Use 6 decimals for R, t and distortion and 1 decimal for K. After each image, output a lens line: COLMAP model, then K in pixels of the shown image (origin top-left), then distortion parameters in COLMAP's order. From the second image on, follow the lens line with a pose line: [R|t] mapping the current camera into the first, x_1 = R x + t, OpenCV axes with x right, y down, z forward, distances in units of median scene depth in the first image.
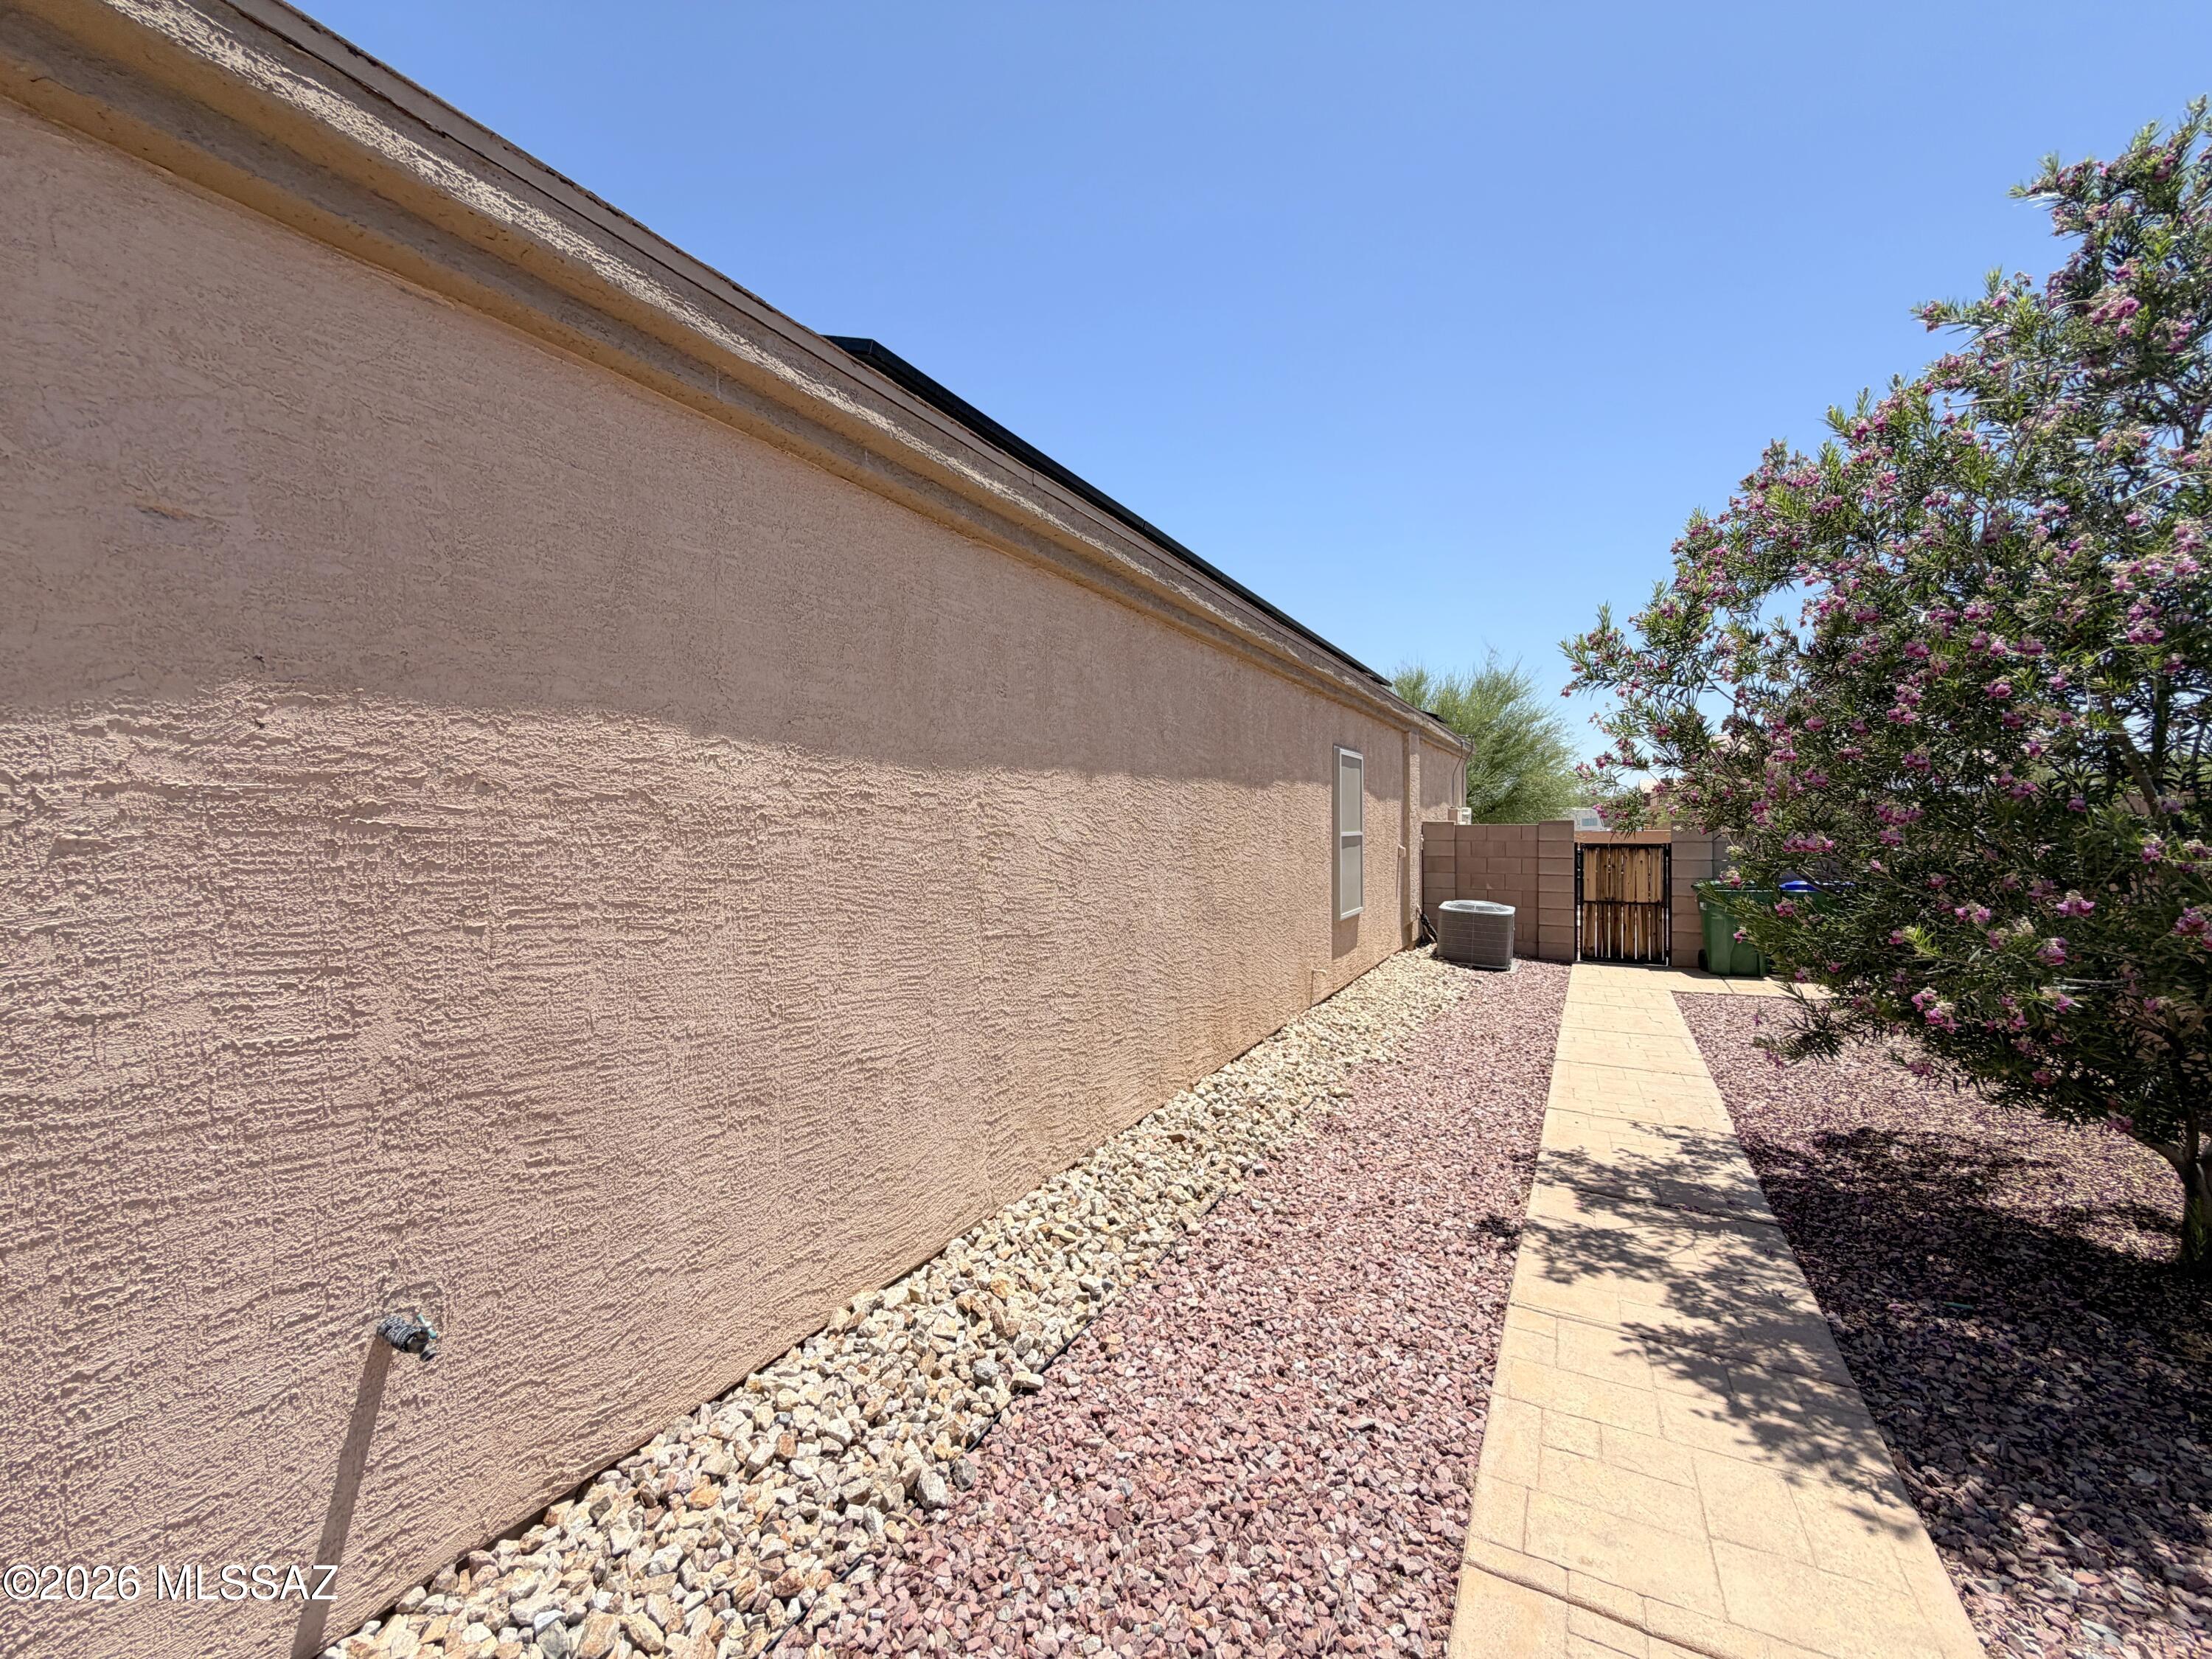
lens RADIAL K [[889.8, 0, 1090.5], [0, 889.8, 833.0], [0, 0, 1]] dist [-0.000867, 0.000655]
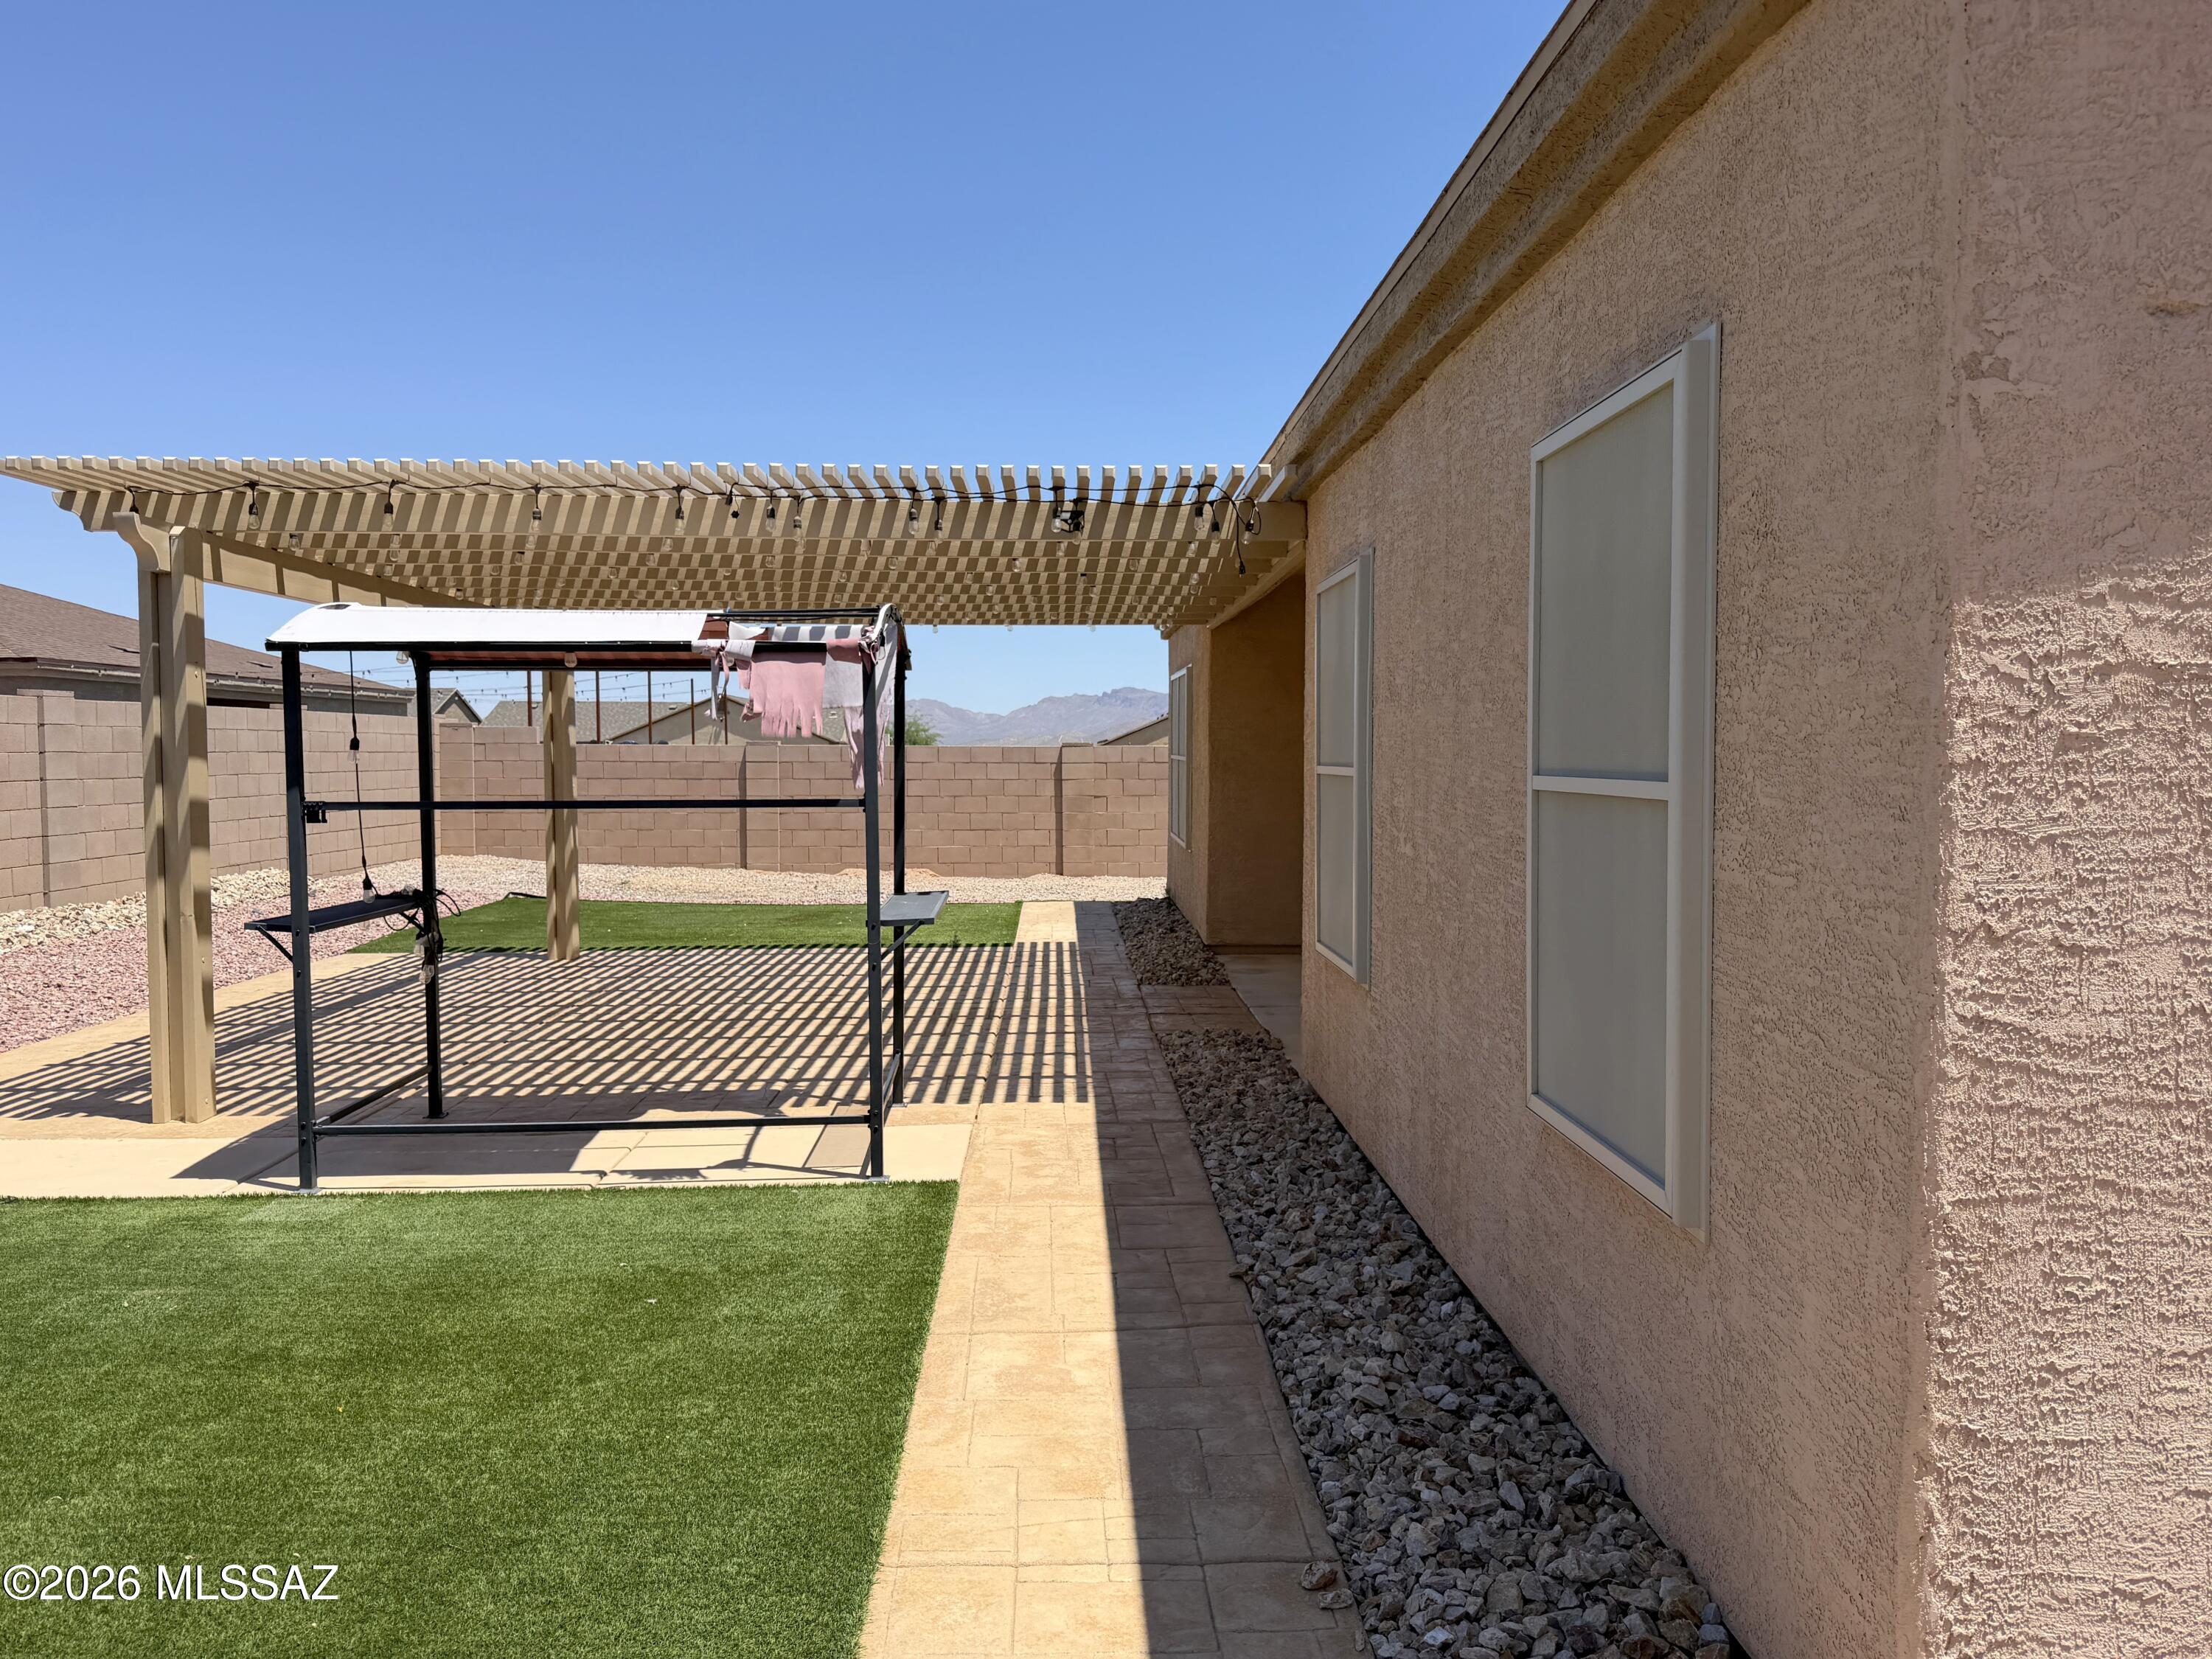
lens RADIAL K [[1650.5, 0, 1085.5], [0, 1650.5, 840.5], [0, 0, 1]] dist [0.020217, -0.028396]
pose [[0.516860, 0.053747, -0.854381, -0.150386], [-0.010747, 0.998356, 0.056303, 0.015786], [0.856002, -0.019919, 0.516588, -0.301756]]
